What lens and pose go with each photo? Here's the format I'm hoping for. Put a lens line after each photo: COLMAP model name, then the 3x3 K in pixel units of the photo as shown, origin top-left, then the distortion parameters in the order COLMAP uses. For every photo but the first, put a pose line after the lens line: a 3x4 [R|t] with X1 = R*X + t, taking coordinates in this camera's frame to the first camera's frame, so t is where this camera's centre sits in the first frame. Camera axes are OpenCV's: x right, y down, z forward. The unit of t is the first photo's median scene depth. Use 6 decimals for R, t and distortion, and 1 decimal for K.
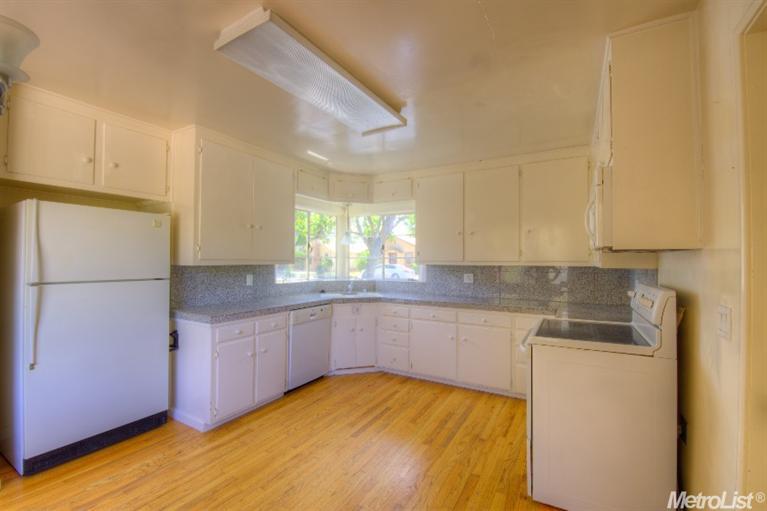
lens RADIAL K [[334.4, 0, 383.5], [0, 334.4, 255.5], [0, 0, 1]] dist [0.000921, -0.010511]
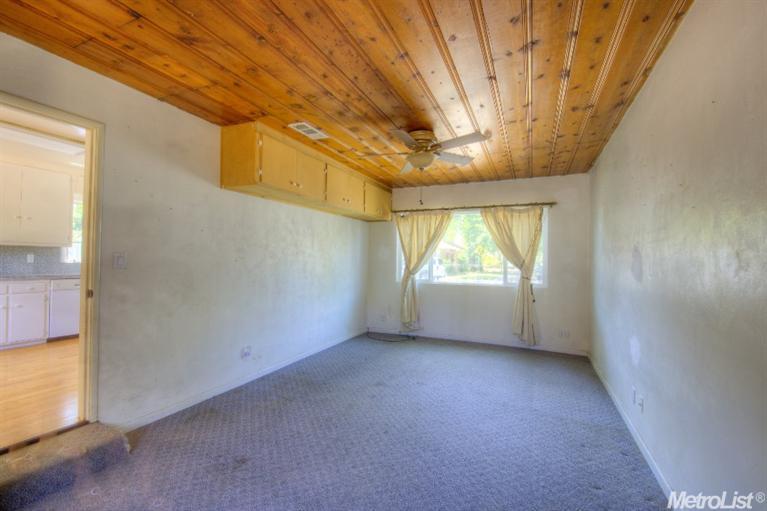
lens RADIAL K [[334.4, 0, 383.5], [0, 334.4, 255.5], [0, 0, 1]] dist [0.000921, -0.010511]
pose [[0.994434, 0.012213, 0.104656, 0.920430], [-0.012583, 0.999917, 0.002873, 0.044952], [-0.104612, -0.004174, 0.994504, -0.481798]]
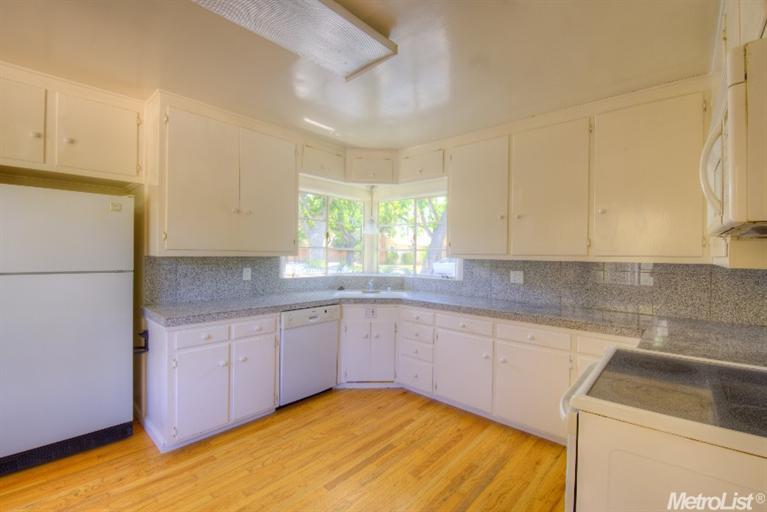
lens RADIAL K [[334.4, 0, 383.5], [0, 334.4, 256.0], [0, 0, 1]] dist [0.000921, -0.010511]
pose [[0.978226, 0.010133, -0.207297, 0.139622], [-0.005783, 0.999750, 0.021583, 0.006429], [0.207464, -0.019915, 0.978040, 0.237549]]
